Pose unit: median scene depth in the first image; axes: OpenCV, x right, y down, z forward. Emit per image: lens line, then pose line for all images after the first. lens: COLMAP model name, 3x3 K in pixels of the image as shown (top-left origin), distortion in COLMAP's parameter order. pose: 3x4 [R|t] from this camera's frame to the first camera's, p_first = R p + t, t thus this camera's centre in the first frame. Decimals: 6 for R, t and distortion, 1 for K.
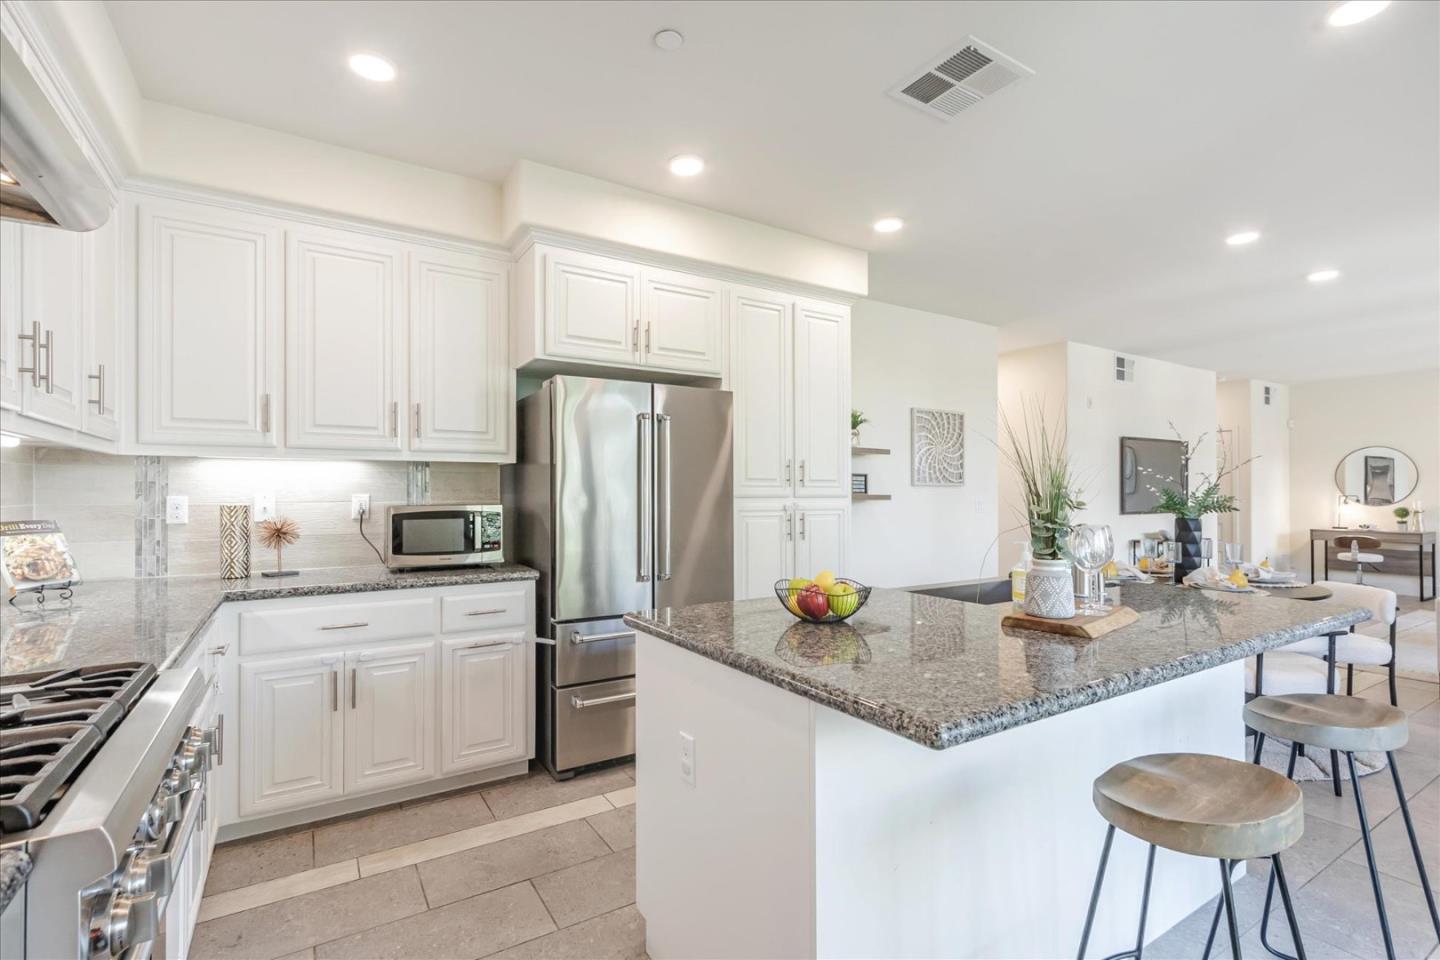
lens RADIAL K [[684.7, 0, 718.5], [0, 684.7, 489.7], [0, 0, 1]] dist [0.002163, 0.000835]
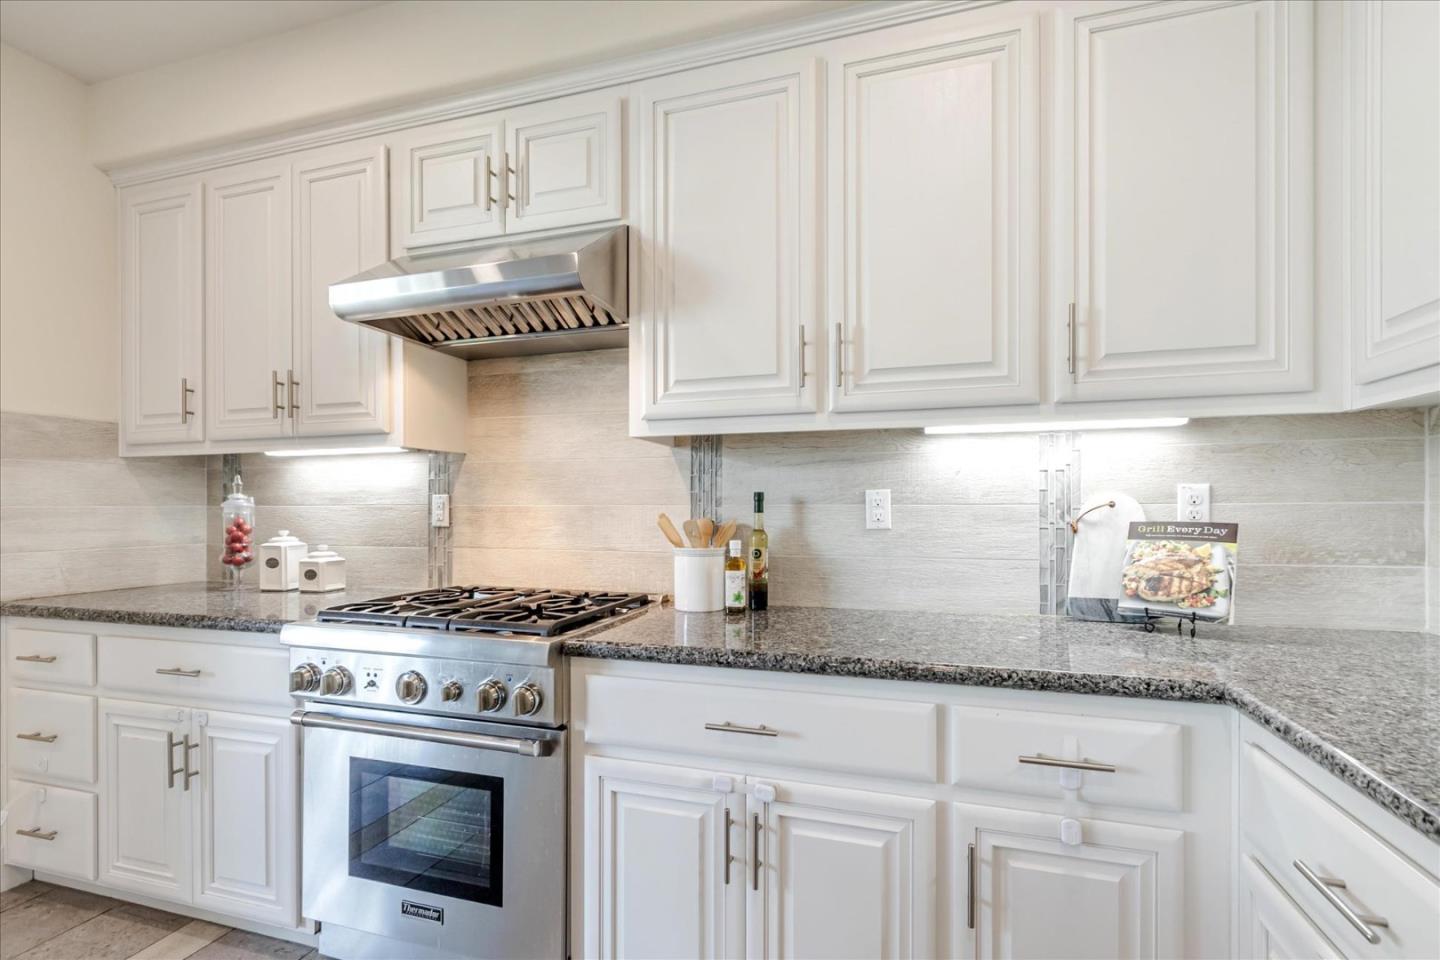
lens RADIAL K [[668.4, 0, 723.7], [0, 668.4, 511.5], [0, 0, 1]] dist [0.004166, 0.000415]
pose [[-0.765059, 0.009926, -0.643884, -0.064702], [0.010404, 0.999941, 0.003054, 0.010509], [0.643876, -0.004362, -0.765117, 0.491100]]
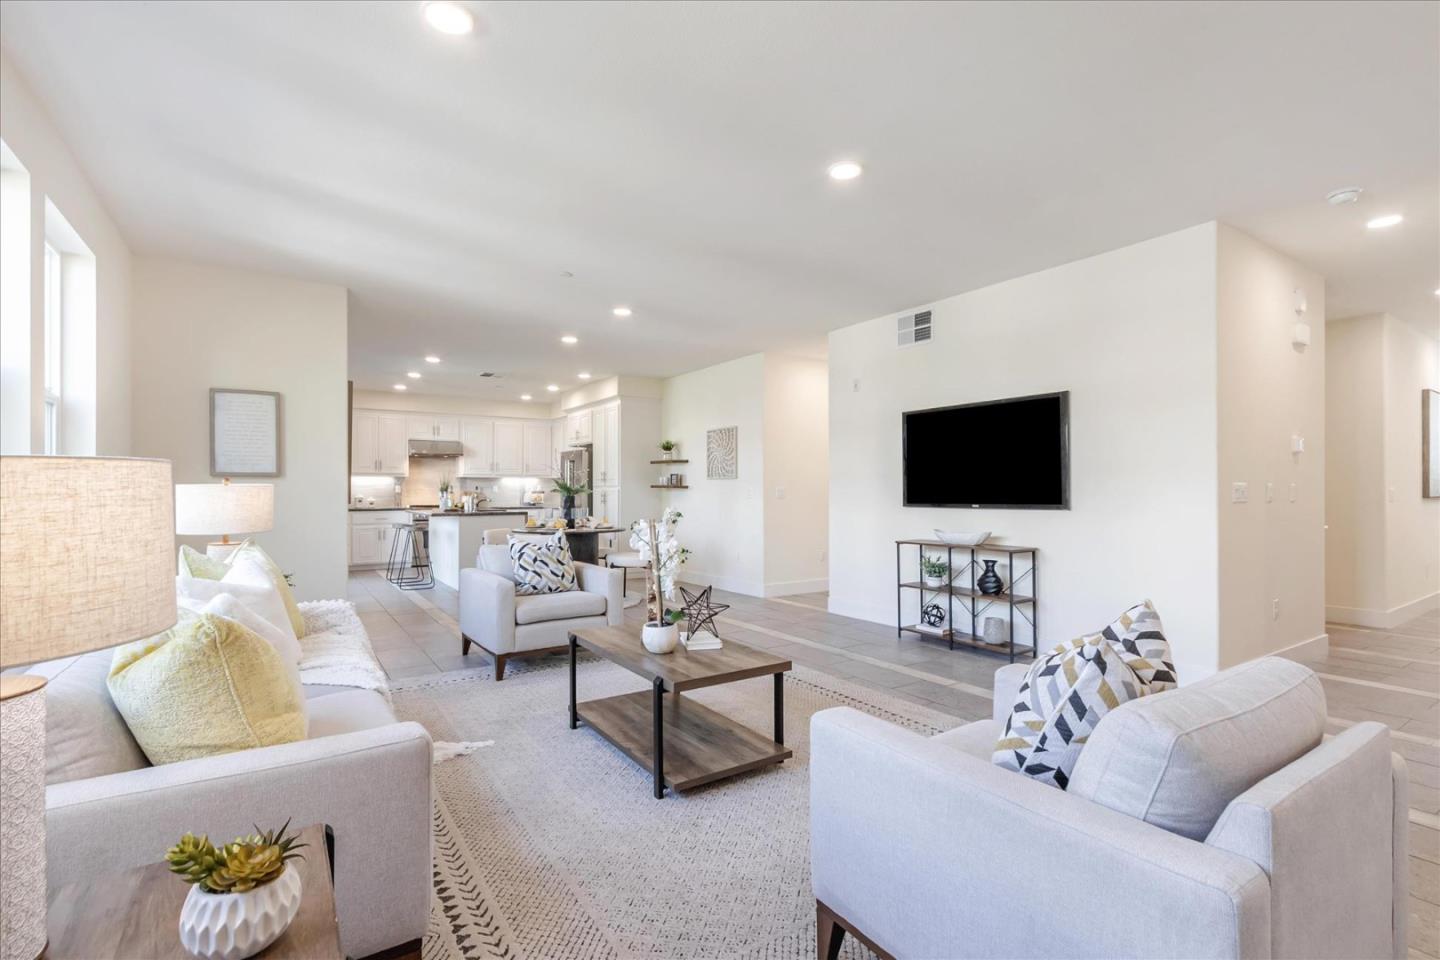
lens RADIAL K [[654.5, 0, 717.4], [0, 654.5, 485.7], [0, 0, 1]] dist [0.004149, -0.001140]
pose [[0.017762, -0.005904, -0.999825, 1.702985], [0.008356, 0.999949, -0.005756, 0.017397], [0.999807, -0.008253, 0.017811, 0.934707]]
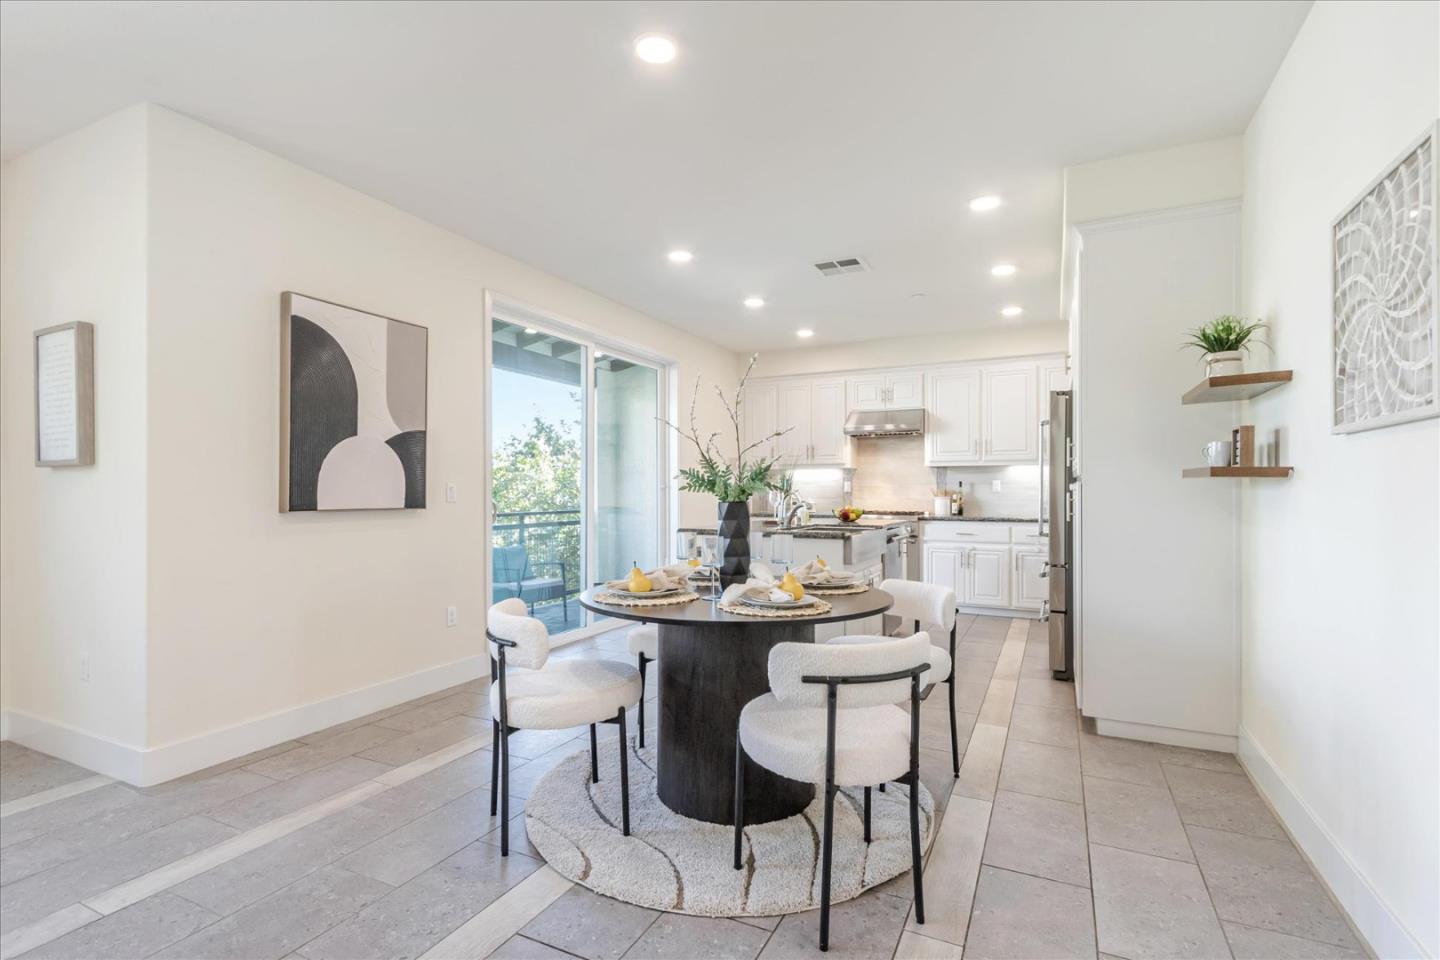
lens RADIAL K [[684.7, 0, 718.5], [0, 684.7, 489.7], [0, 0, 1]] dist [0.002163, 0.000835]
pose [[-0.856272, 0.003631, -0.516512, 0.714469], [0.008662, 0.999936, -0.007330, 0.022285], [0.516452, -0.010751, -0.856249, 1.073828]]
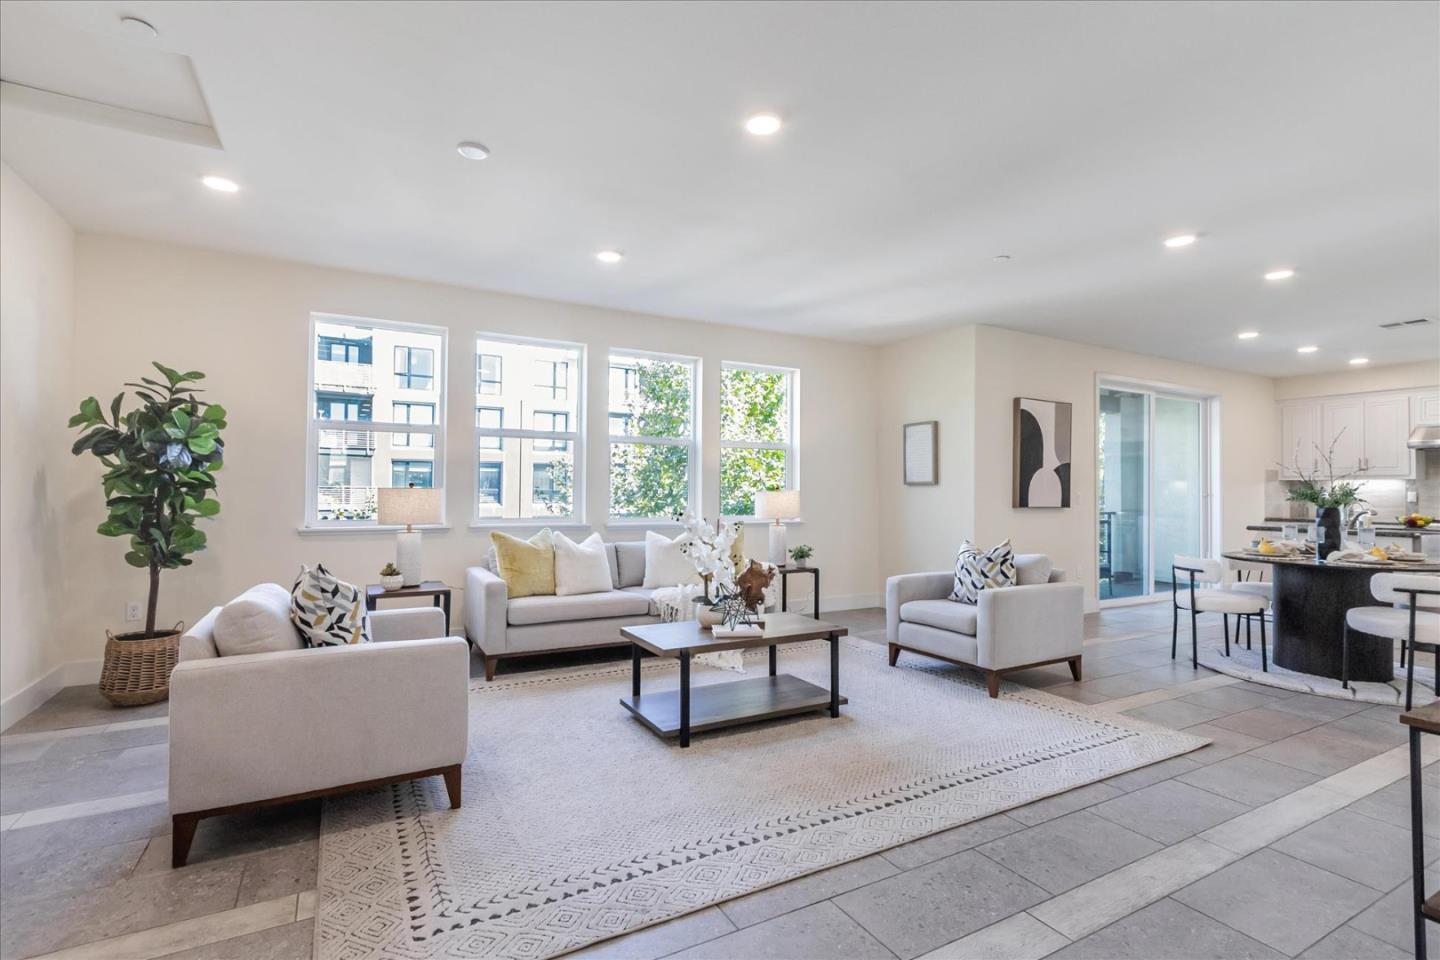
lens RADIAL K [[672.7, 0, 706.3], [0, 672.7, 479.5], [0, 0, 1]] dist [0.000960, -0.000769]
pose [[-0.997304, -0.005701, 0.073156, 1.155186], [-0.007560, 0.999655, -0.025158, 0.019021], [-0.072987, -0.025643, -0.997003, 1.546075]]
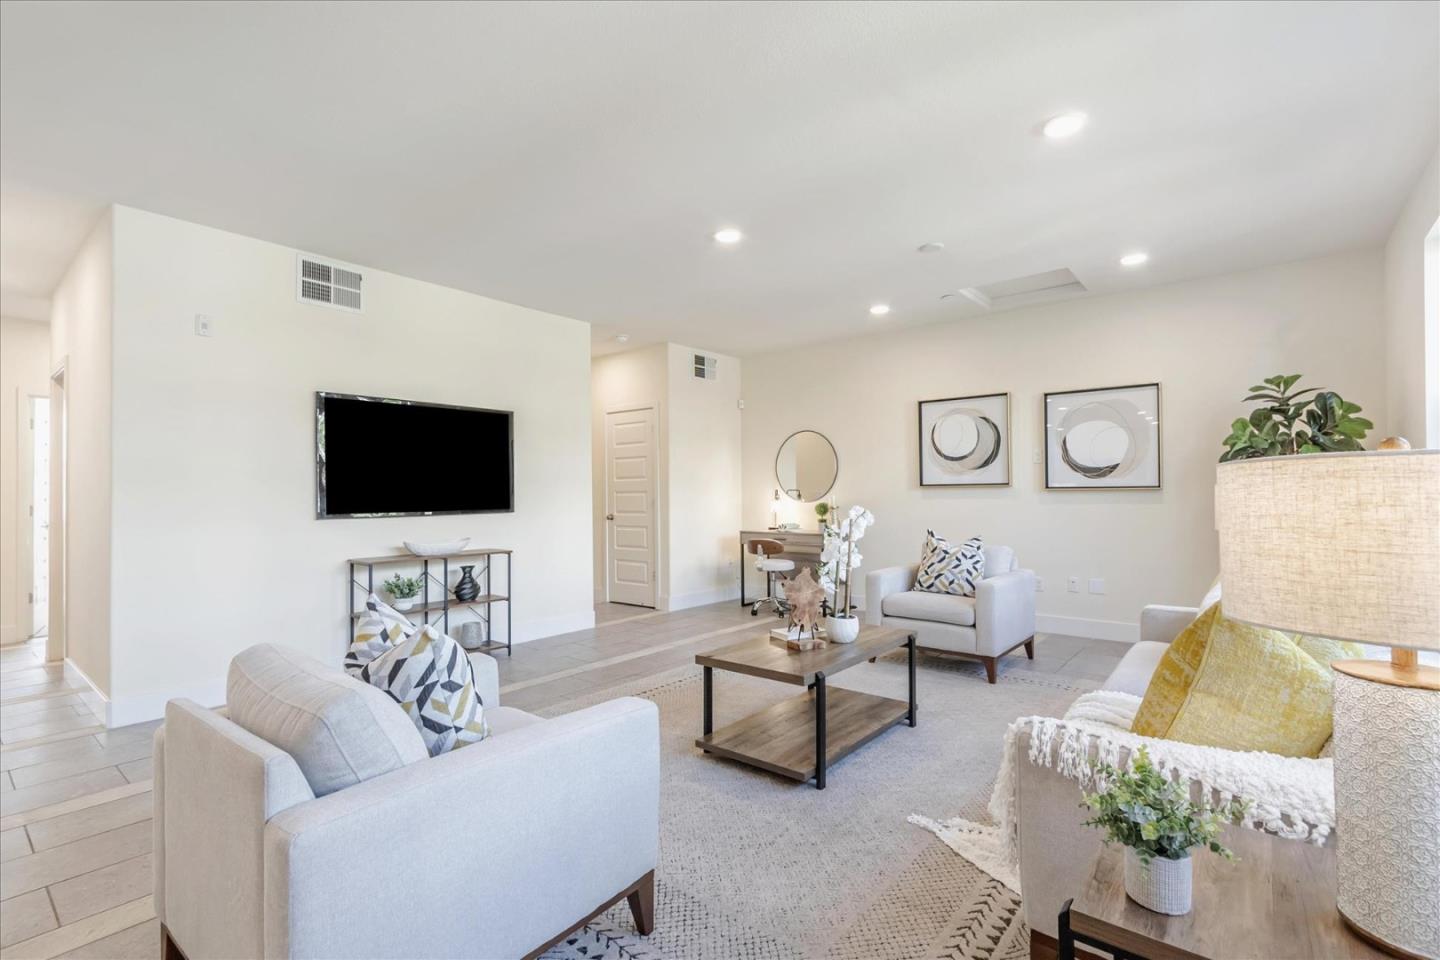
lens RADIAL K [[649.7, 0, 749.1], [0, 649.7, 486.4], [0, 0, 1]] dist [-0.046311, 0.000001]
pose [[0.940996, -0.000514, 0.338418, 0.945798], [0.003732, 0.999954, -0.008859, 0.017882], [-0.338397, 0.009600, 0.940954, 0.415524]]
